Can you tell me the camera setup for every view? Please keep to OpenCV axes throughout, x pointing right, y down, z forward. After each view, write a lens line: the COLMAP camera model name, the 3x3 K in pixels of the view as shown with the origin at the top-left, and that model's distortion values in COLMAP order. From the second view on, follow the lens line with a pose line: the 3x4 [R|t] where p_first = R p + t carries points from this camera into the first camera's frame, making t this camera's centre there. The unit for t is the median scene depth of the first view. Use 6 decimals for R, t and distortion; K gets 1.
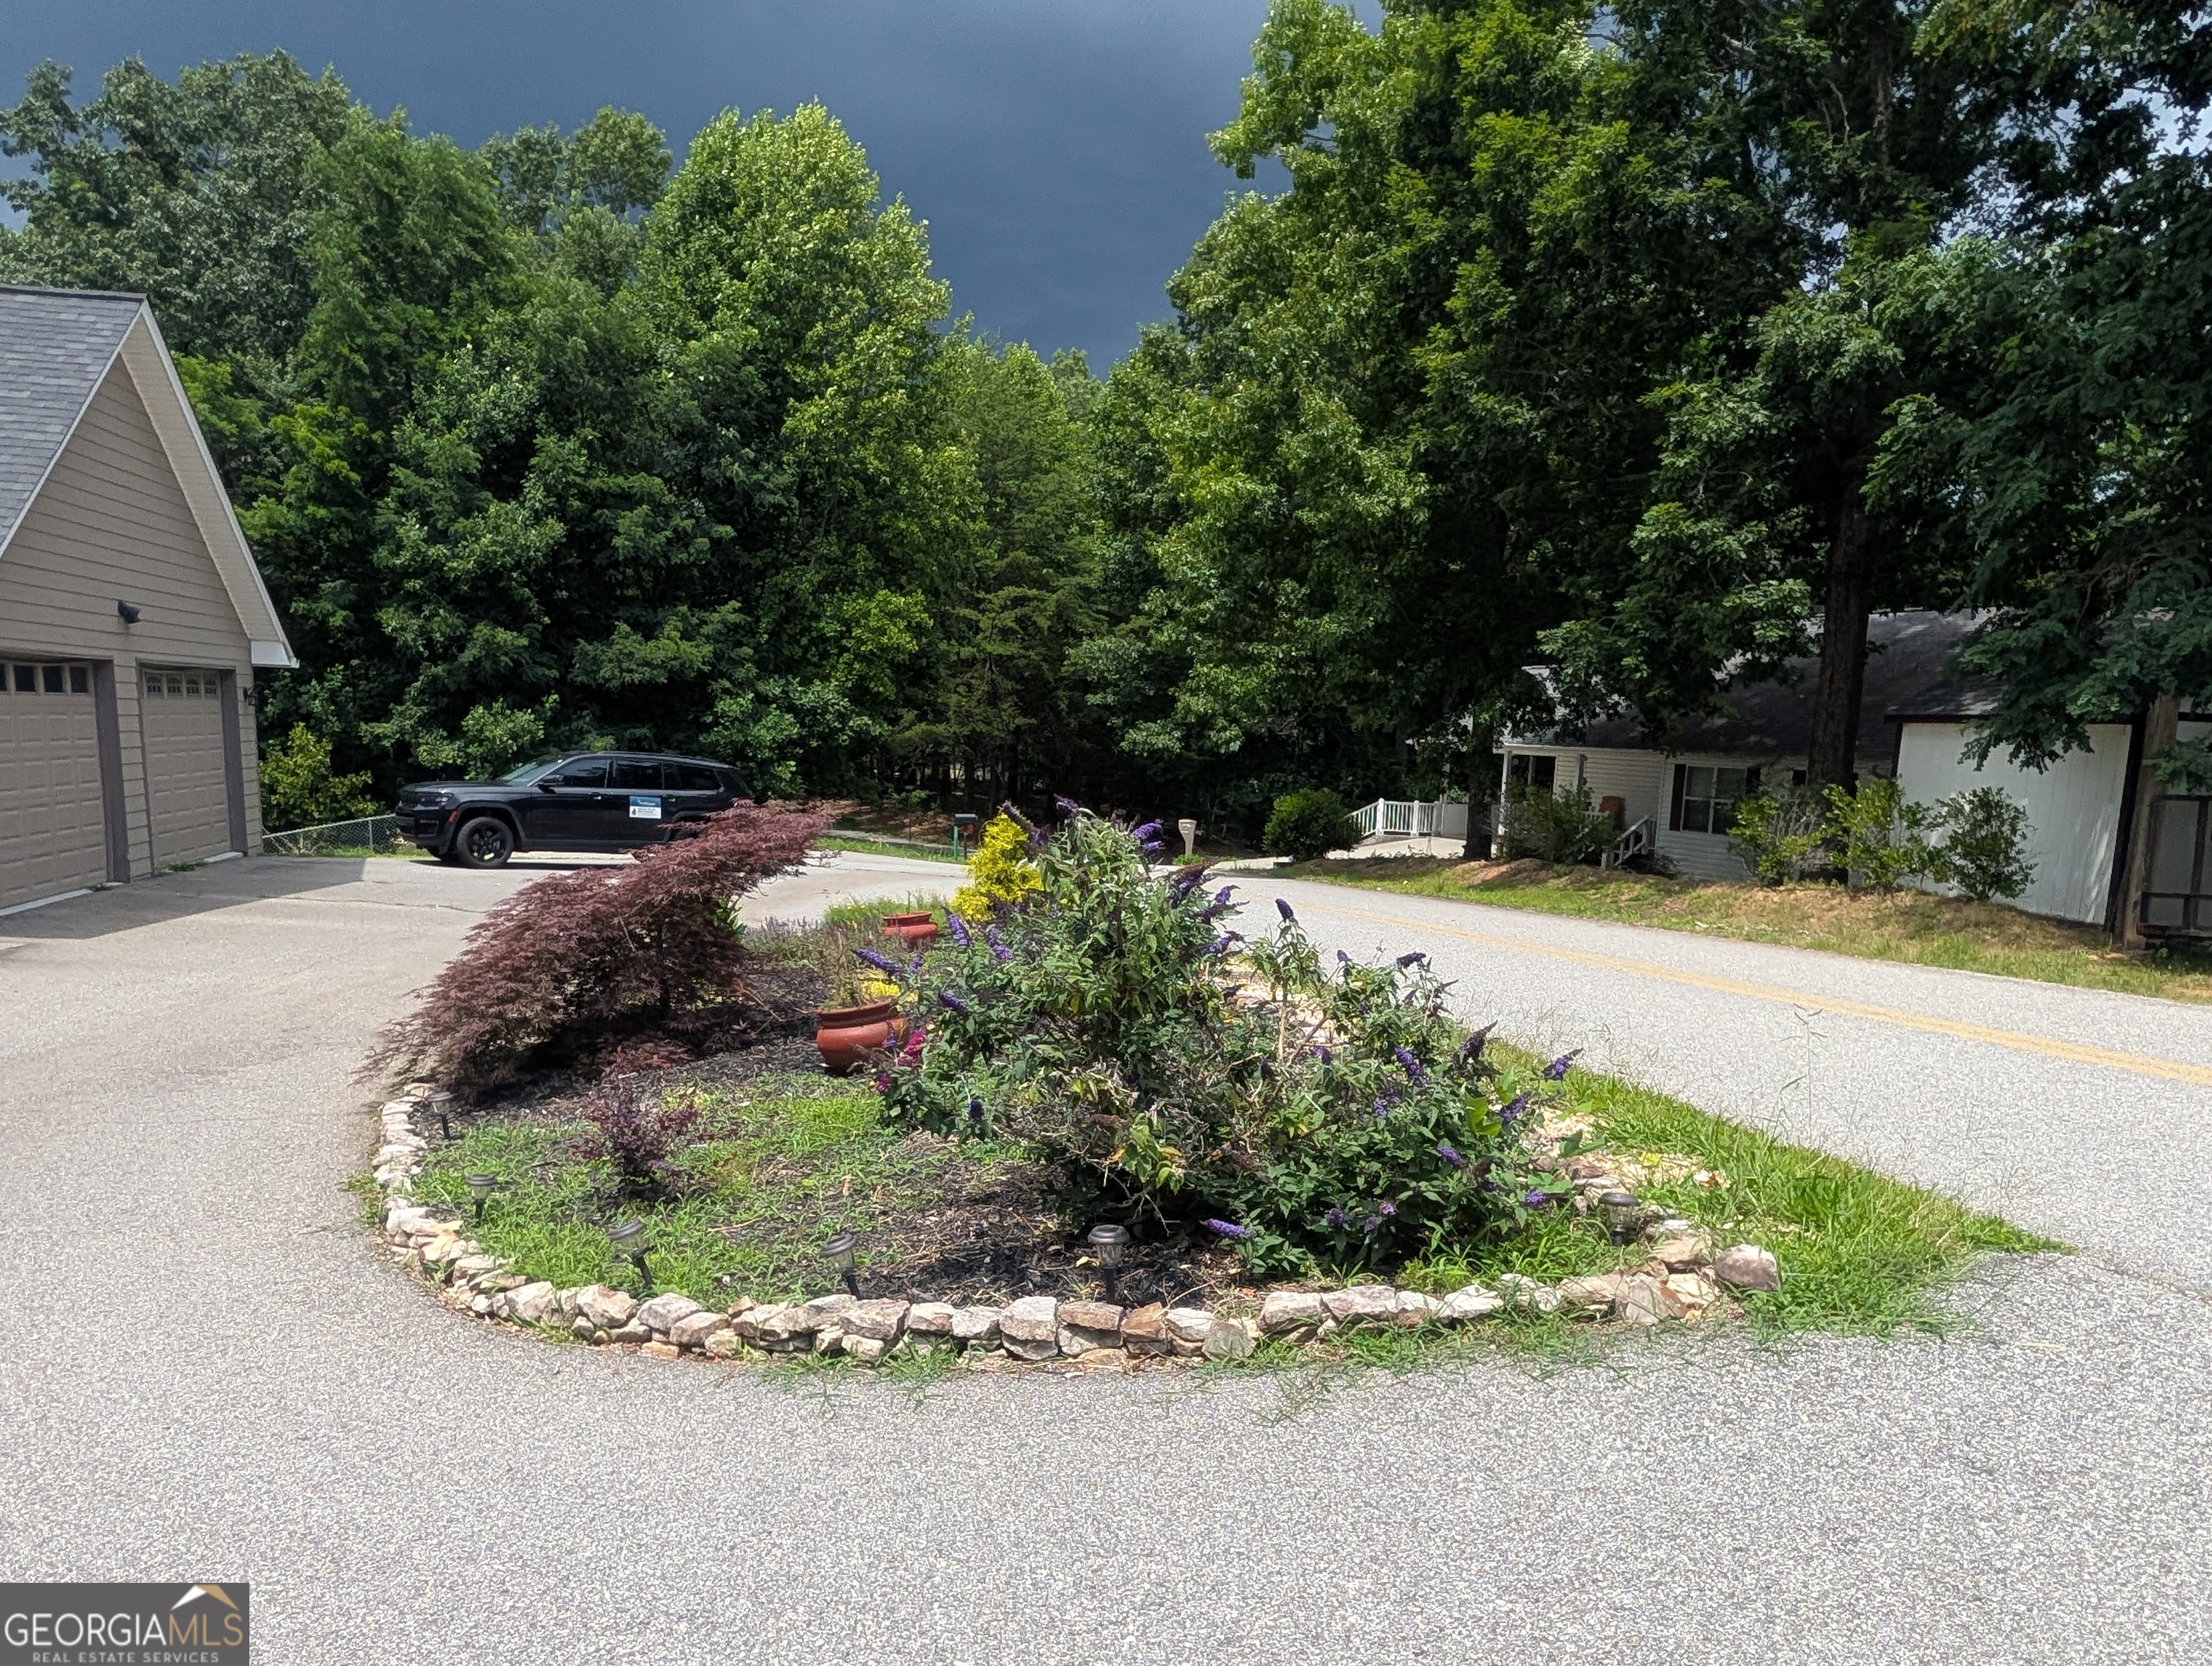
lens RADIAL K [[1567.4, 0, 1106.0], [0, 1567.4, 833.0], [0, 0, 1]] dist [0.097973, 0.000432]
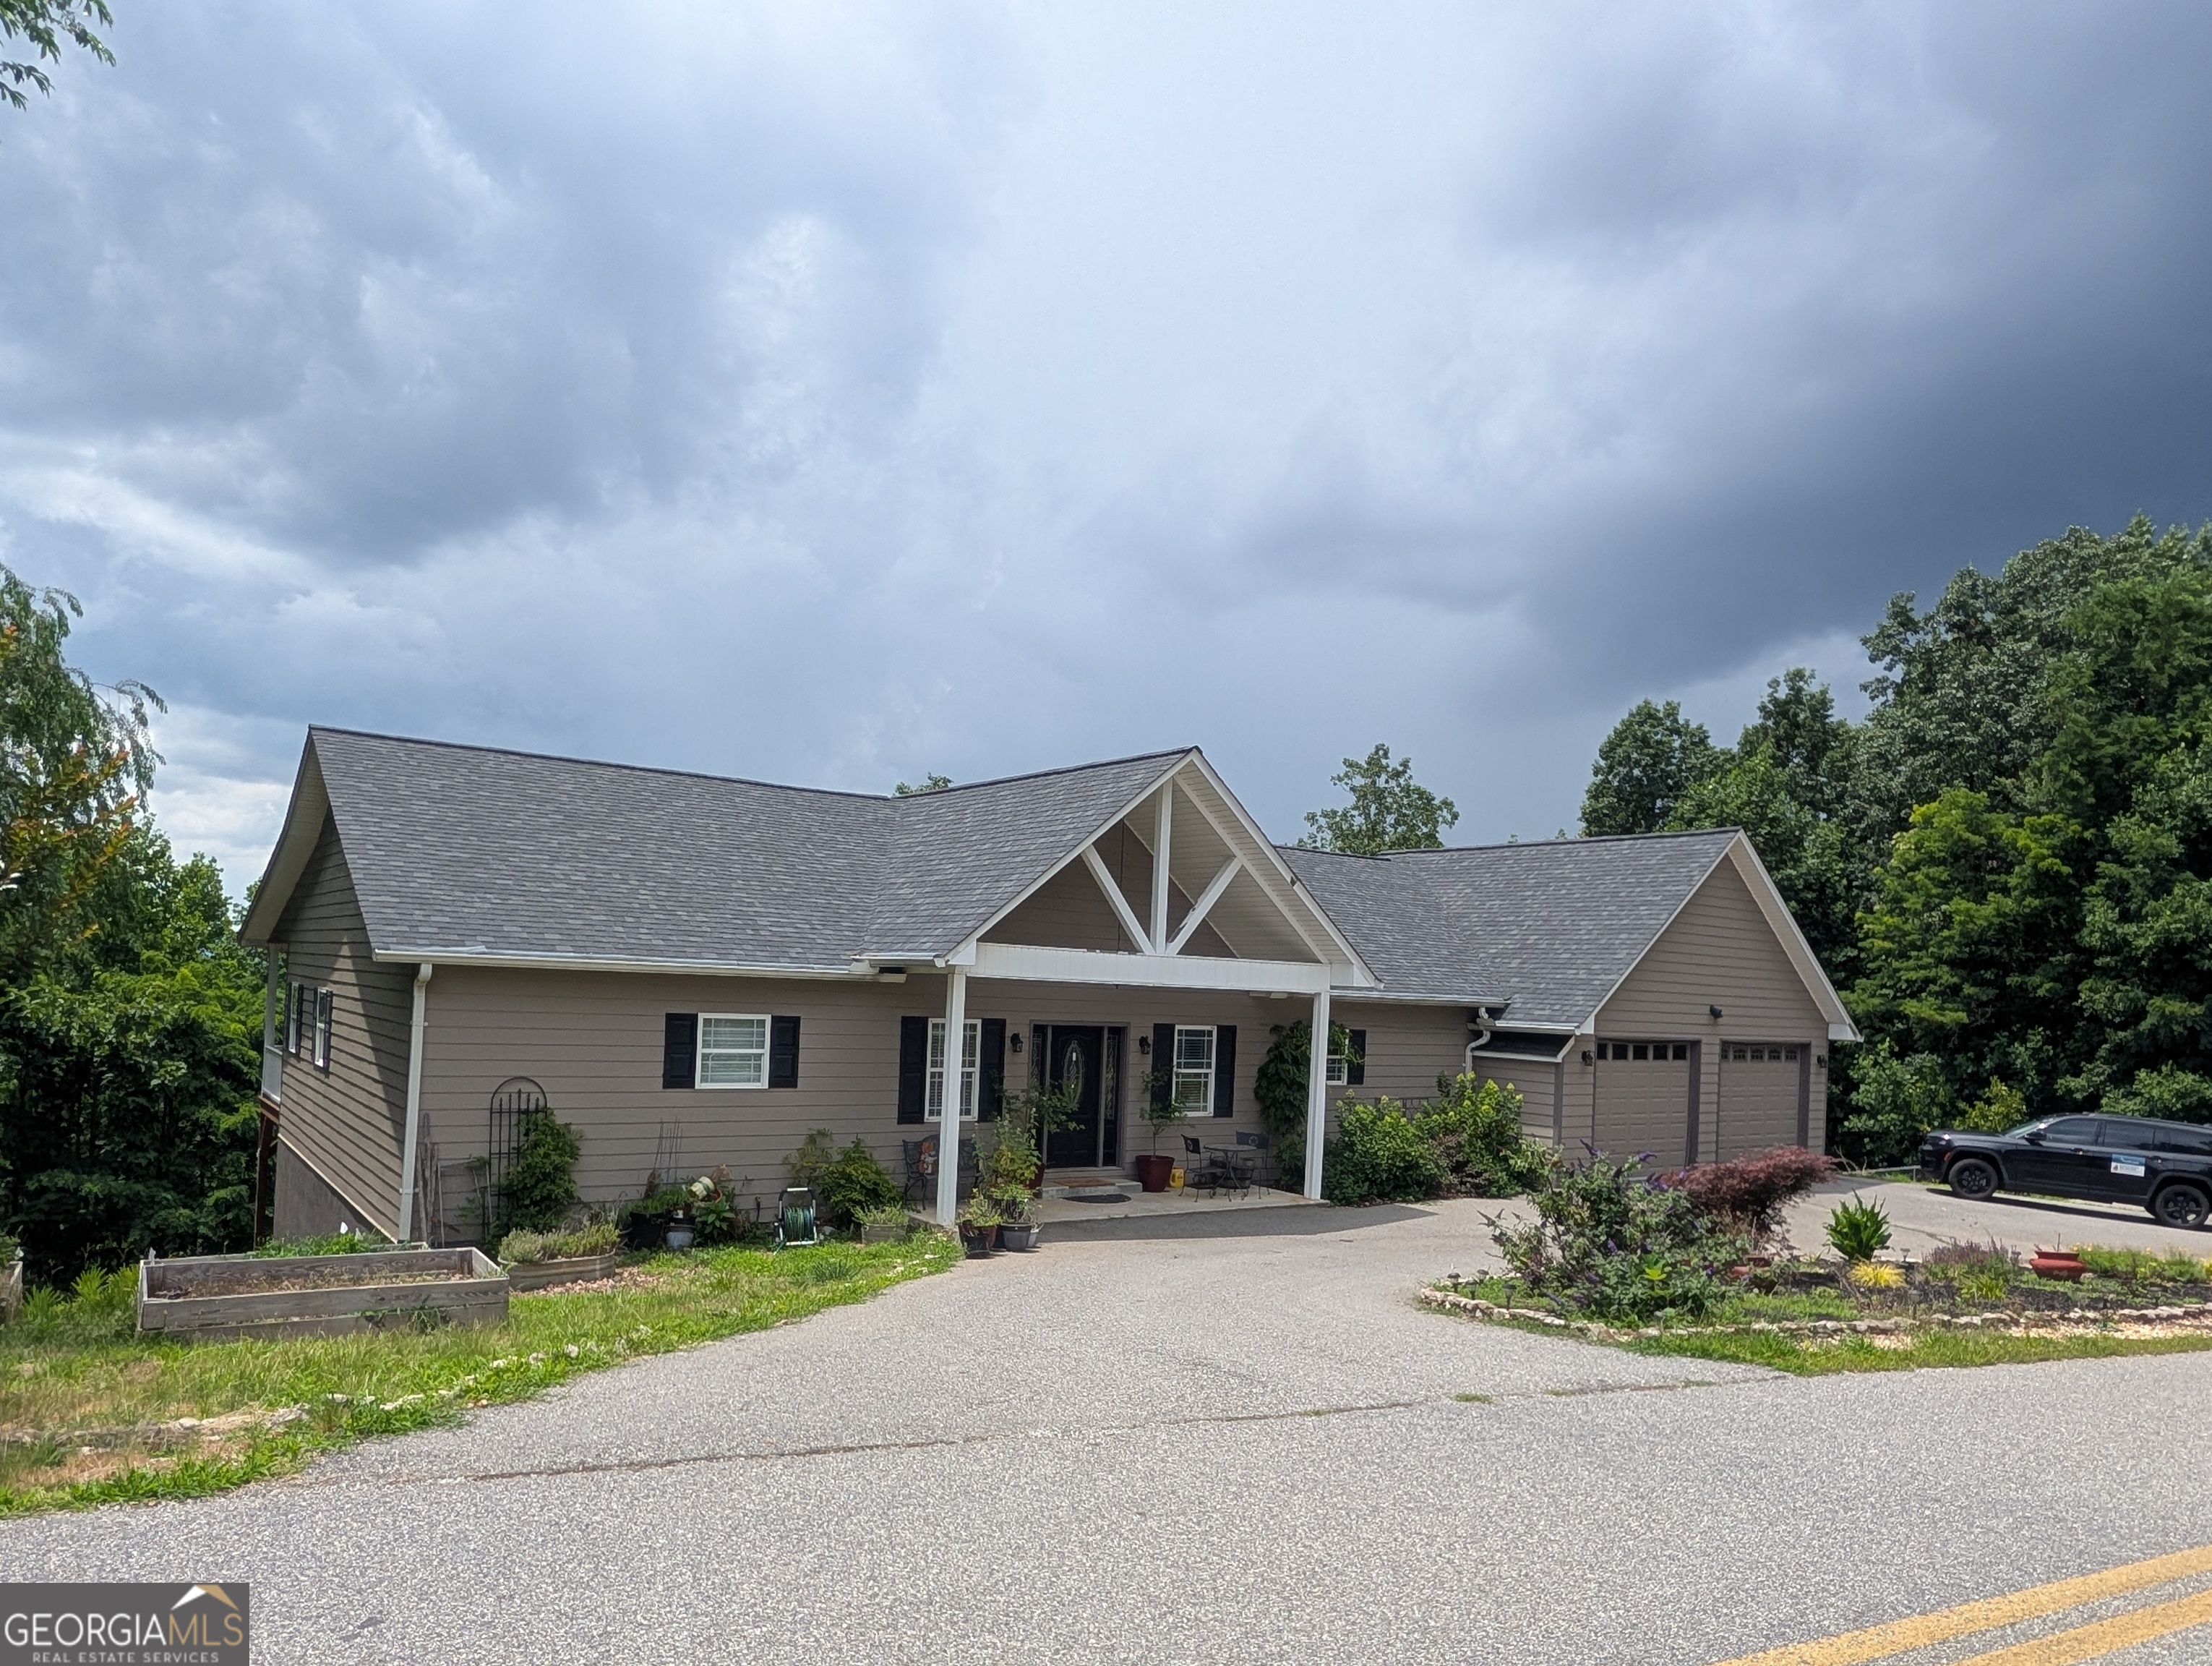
lens RADIAL K [[1567.4, 0, 1106.0], [0, 1567.4, 833.0], [0, 0, 1]] dist [0.097973, 0.000432]
pose [[0.412660, -0.094081, -0.906013, 0.347504], [-0.087589, 0.985944, -0.142275, -0.014241], [0.906664, 0.138068, 0.398619, -0.141900]]
